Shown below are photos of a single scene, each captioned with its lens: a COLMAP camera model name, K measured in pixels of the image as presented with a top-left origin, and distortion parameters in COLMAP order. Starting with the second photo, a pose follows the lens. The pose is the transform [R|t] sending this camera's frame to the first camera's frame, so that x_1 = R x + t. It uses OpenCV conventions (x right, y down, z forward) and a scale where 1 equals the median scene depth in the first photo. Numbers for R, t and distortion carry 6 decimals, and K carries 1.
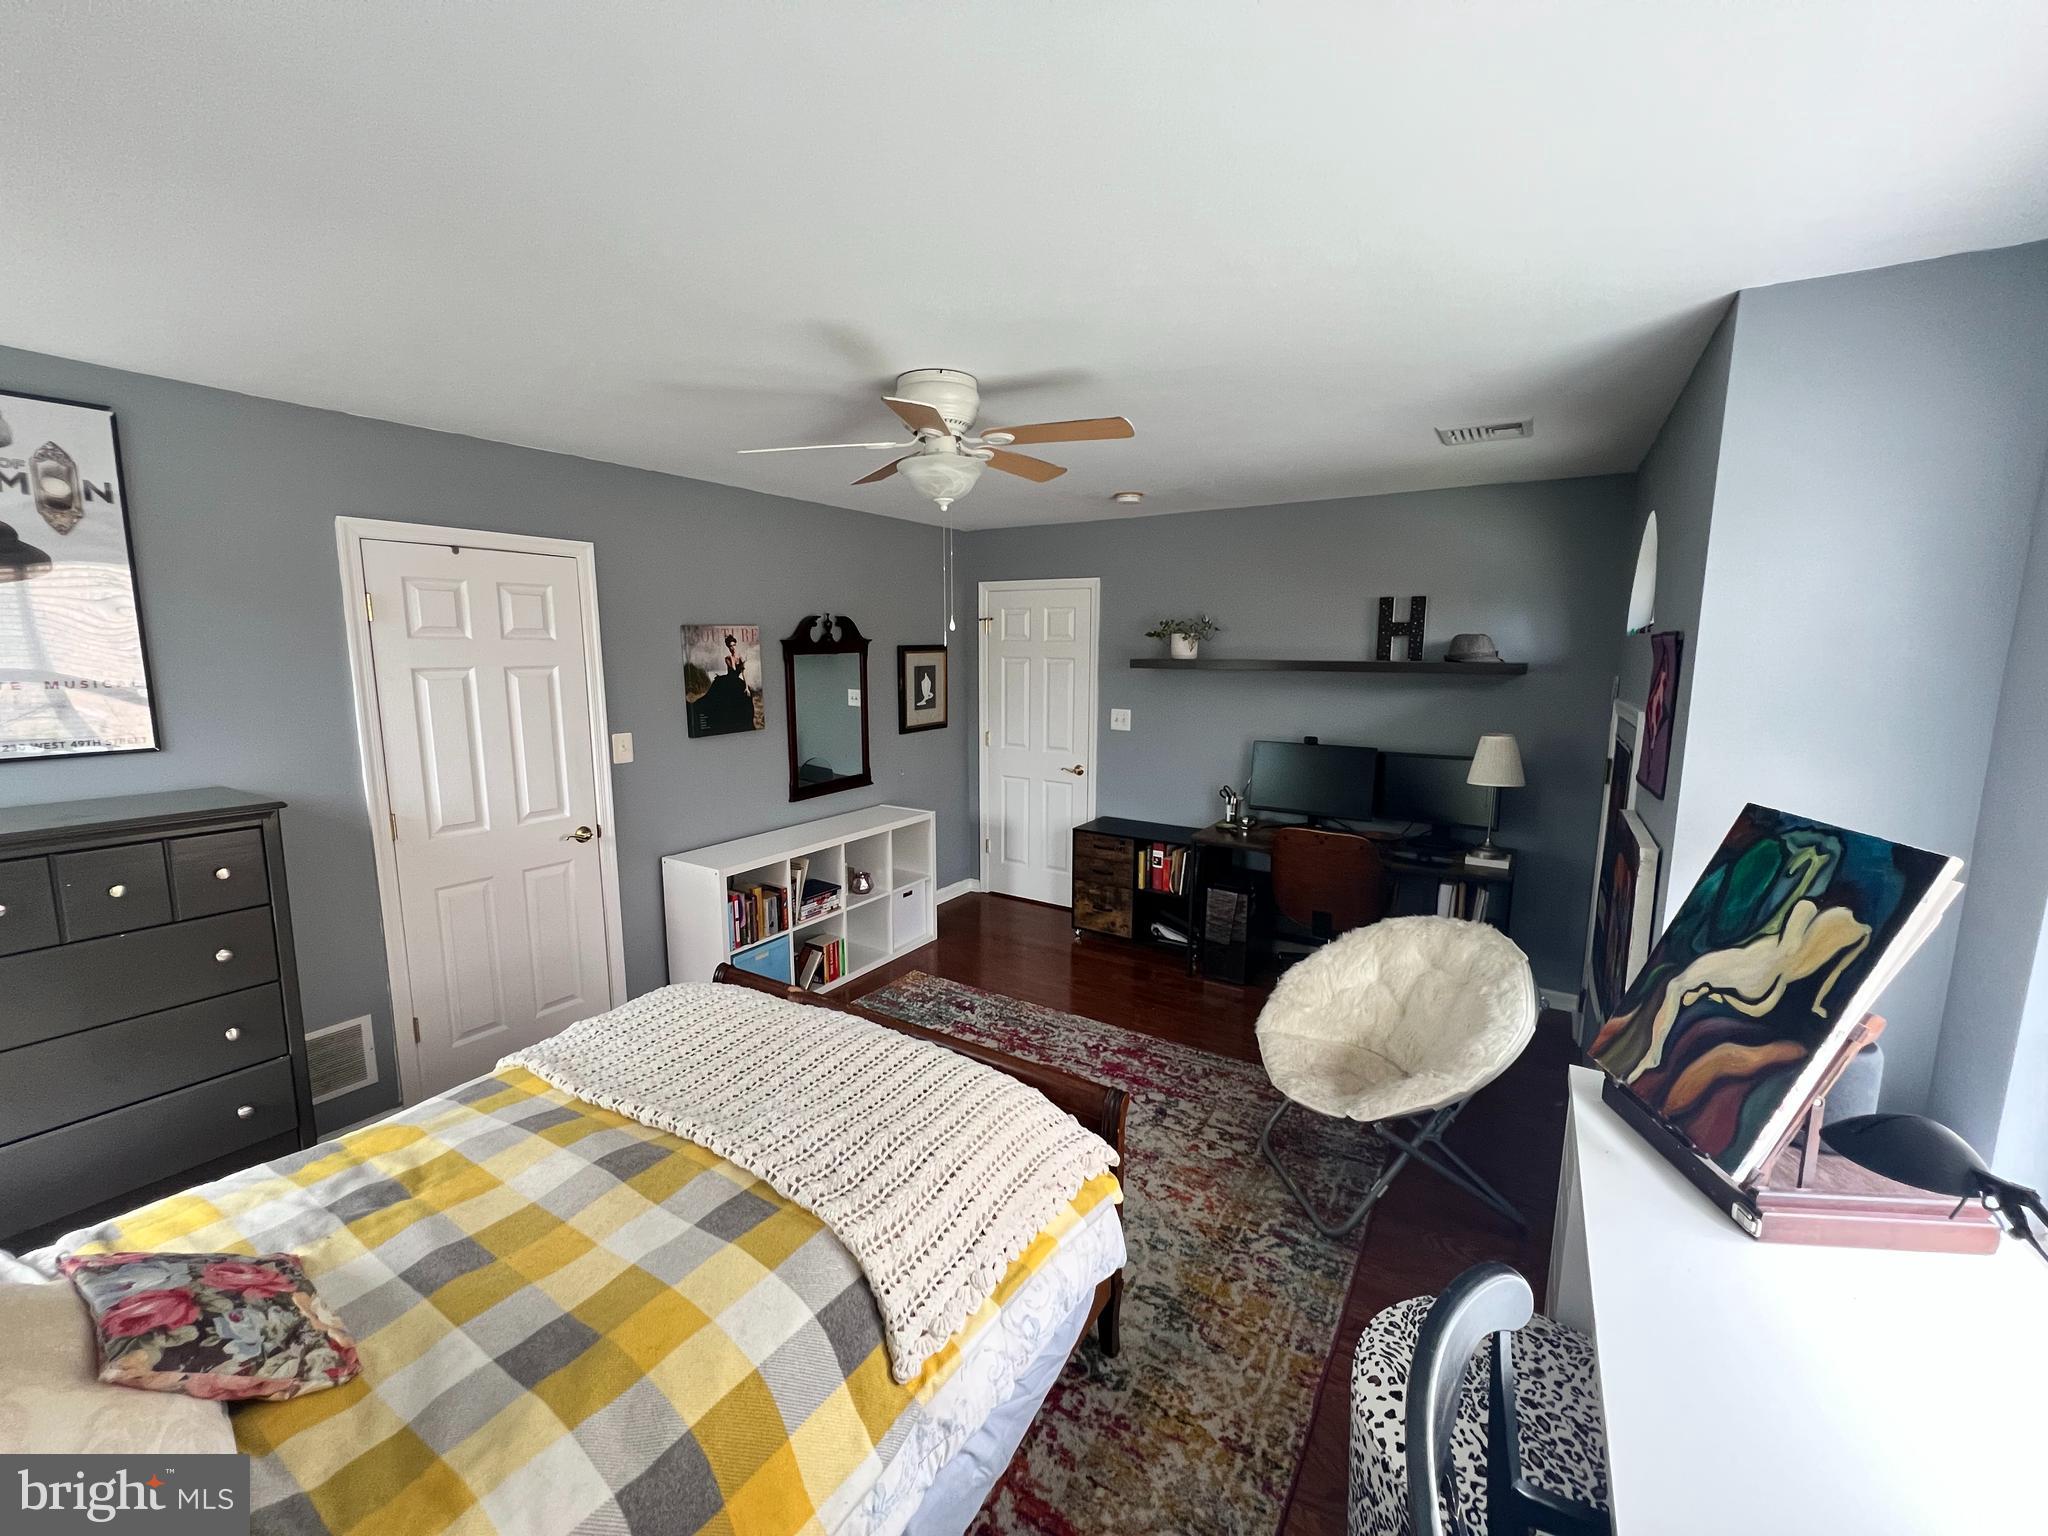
lens RADIAL K [[815.4, 0, 1018.6], [0, 815.4, 770.9], [0, 0, 1]] dist [-0.001454, 0.000474]
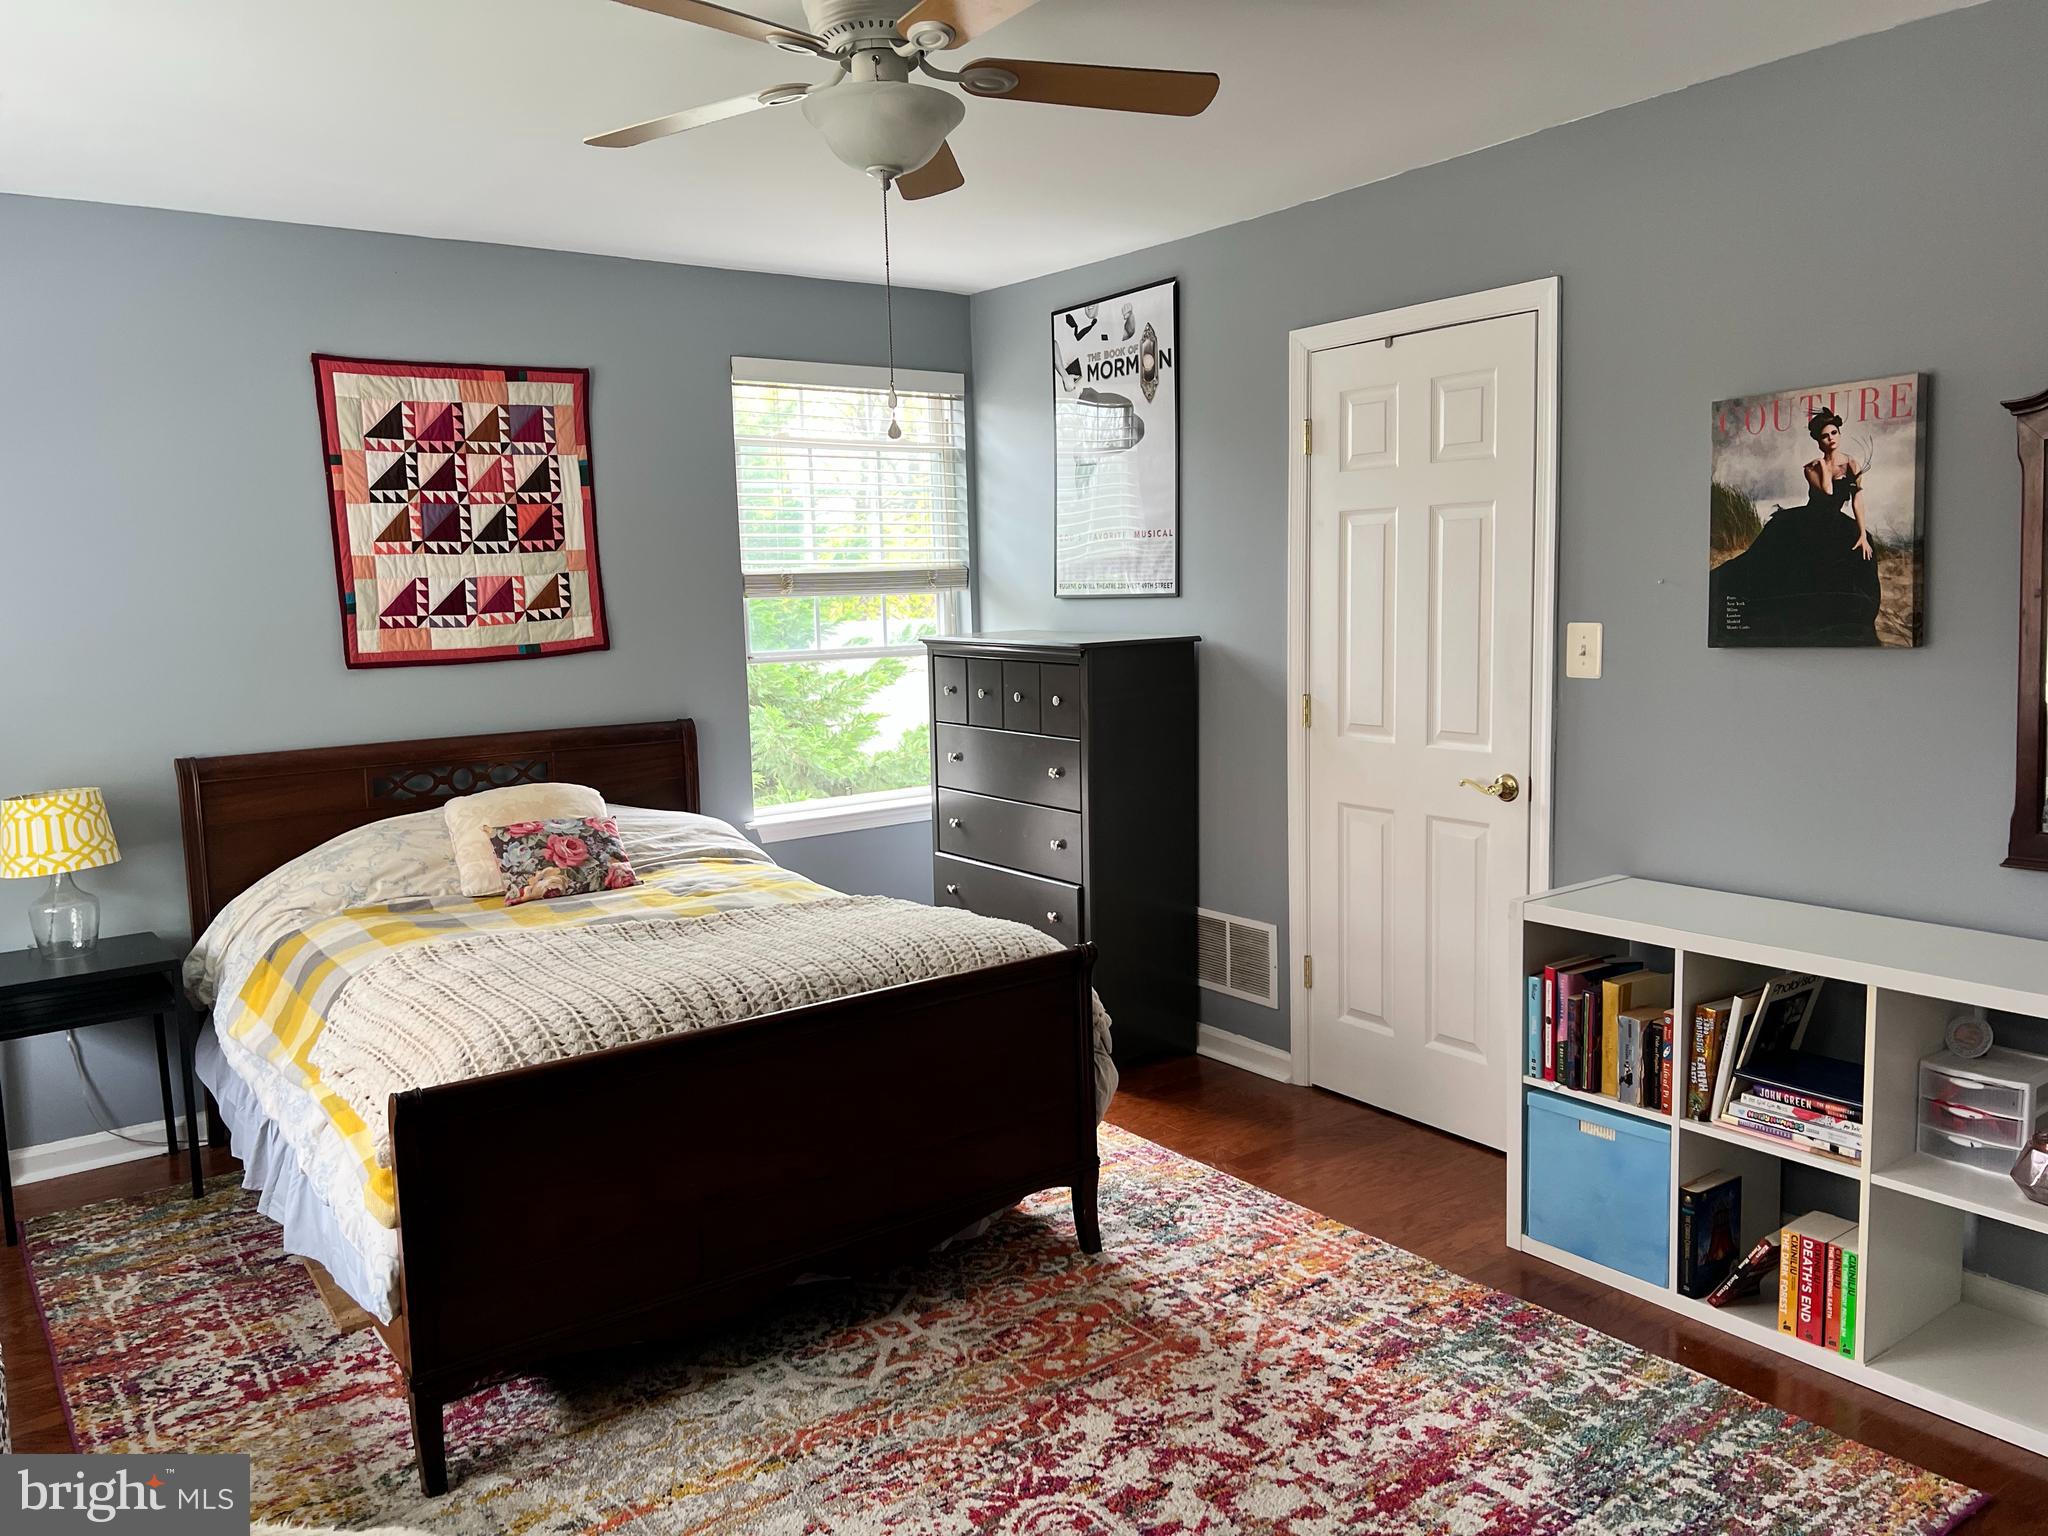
lens RADIAL K [[1540.2, 0, 1019.8], [0, 1540.2, 764.5], [0, 0, 1]] dist [0.051876, -0.040591]
pose [[-0.360916, 0.128334, -0.923726, 0.689894], [-0.107229, 0.978207, 0.177799, -0.110231], [0.926413, 0.163221, -0.339290, 1.160771]]
